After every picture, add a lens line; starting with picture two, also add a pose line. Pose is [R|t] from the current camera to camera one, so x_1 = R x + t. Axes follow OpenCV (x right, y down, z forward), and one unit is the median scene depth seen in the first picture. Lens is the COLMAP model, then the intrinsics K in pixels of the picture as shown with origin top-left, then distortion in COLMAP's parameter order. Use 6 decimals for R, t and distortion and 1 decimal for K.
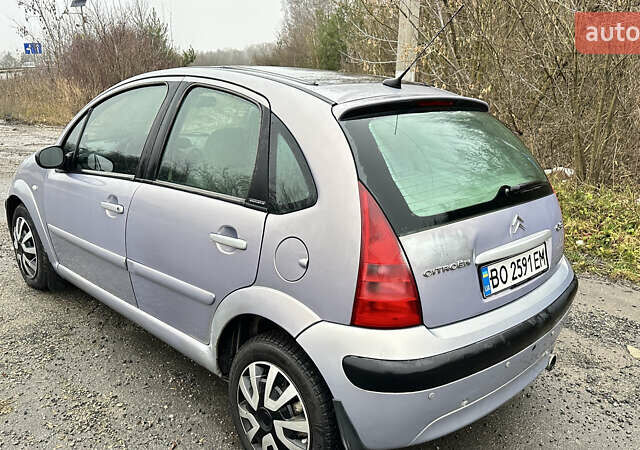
lens RADIAL K [[542.0, 0, 320.6], [0, 542.0, 230.1], [0, 0, 1]] dist [0.137288, -0.220673]
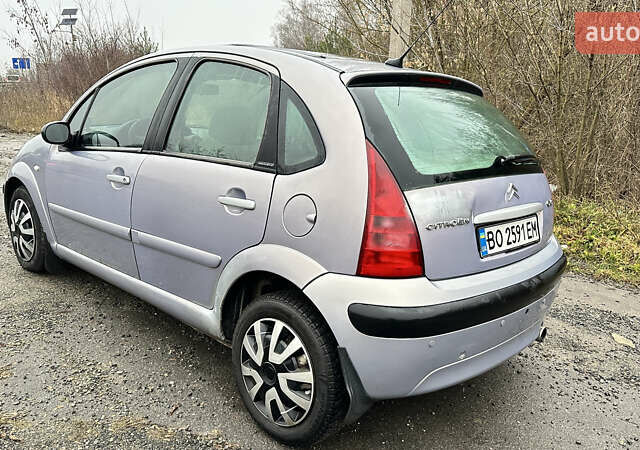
lens RADIAL K [[542.0, 0, 320.6], [0, 542.0, 230.1], [0, 0, 1]] dist [0.137288, -0.220673]
pose [[0.999324, 0.021443, 0.029870, -0.037370], [-0.020084, 0.998781, -0.045084, 0.110186], [-0.030801, 0.044453, 0.998537, -0.036136]]
